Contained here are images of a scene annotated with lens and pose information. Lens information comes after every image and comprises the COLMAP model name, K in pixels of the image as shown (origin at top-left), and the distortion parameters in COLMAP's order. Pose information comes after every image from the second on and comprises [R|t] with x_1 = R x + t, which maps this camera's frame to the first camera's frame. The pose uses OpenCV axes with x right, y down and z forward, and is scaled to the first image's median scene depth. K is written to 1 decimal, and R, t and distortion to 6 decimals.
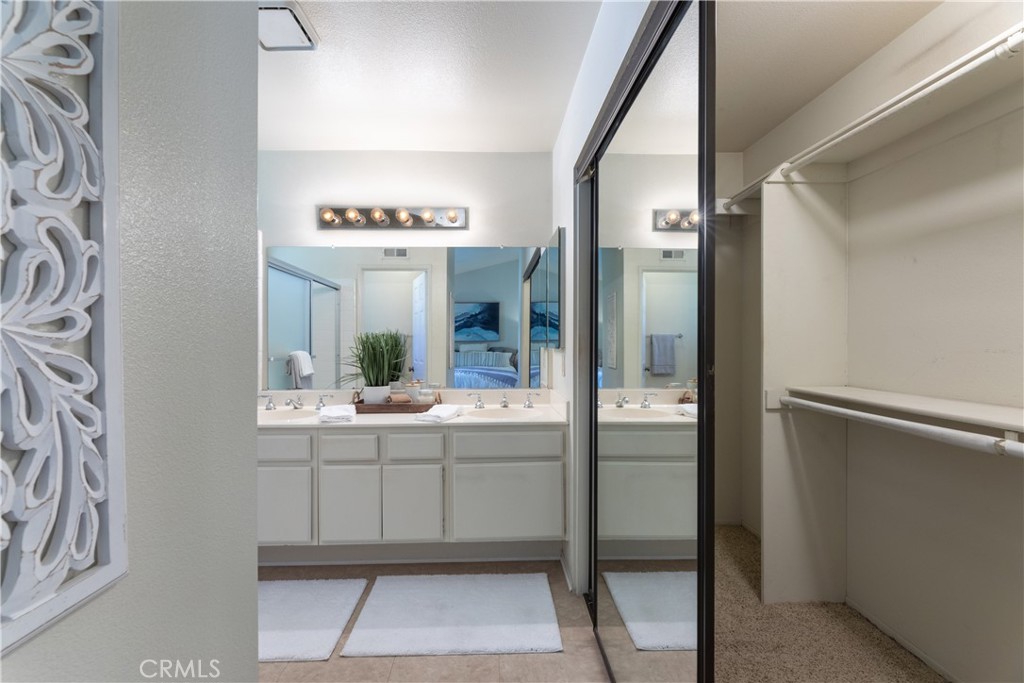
lens RADIAL K [[415.4, 0, 512.0], [0, 415.4, 341.5], [0, 0, 1]] dist [-0.001107, -0.000018]
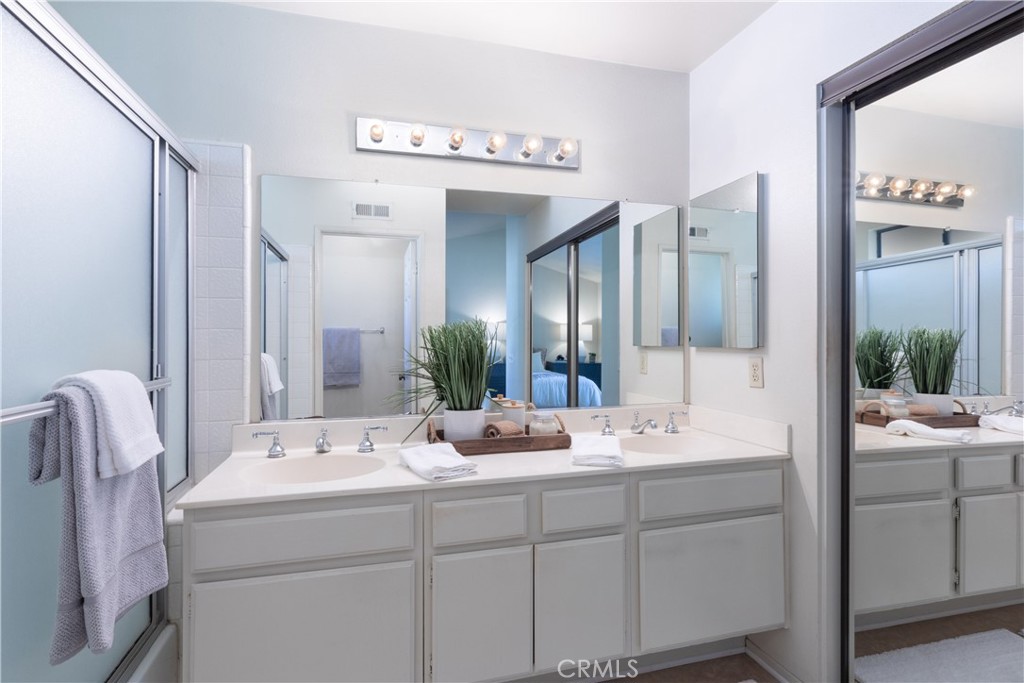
lens RADIAL K [[488.9, 0, 512.0], [0, 488.9, 341.5], [0, 0, 1]] dist [-0.044376, -0.000091]
pose [[0.971188, -0.001189, 0.238313, -0.481421], [0.001327, 0.999999, -0.000418, 0.008161], [-0.238313, 0.000722, 0.971188, 0.317950]]
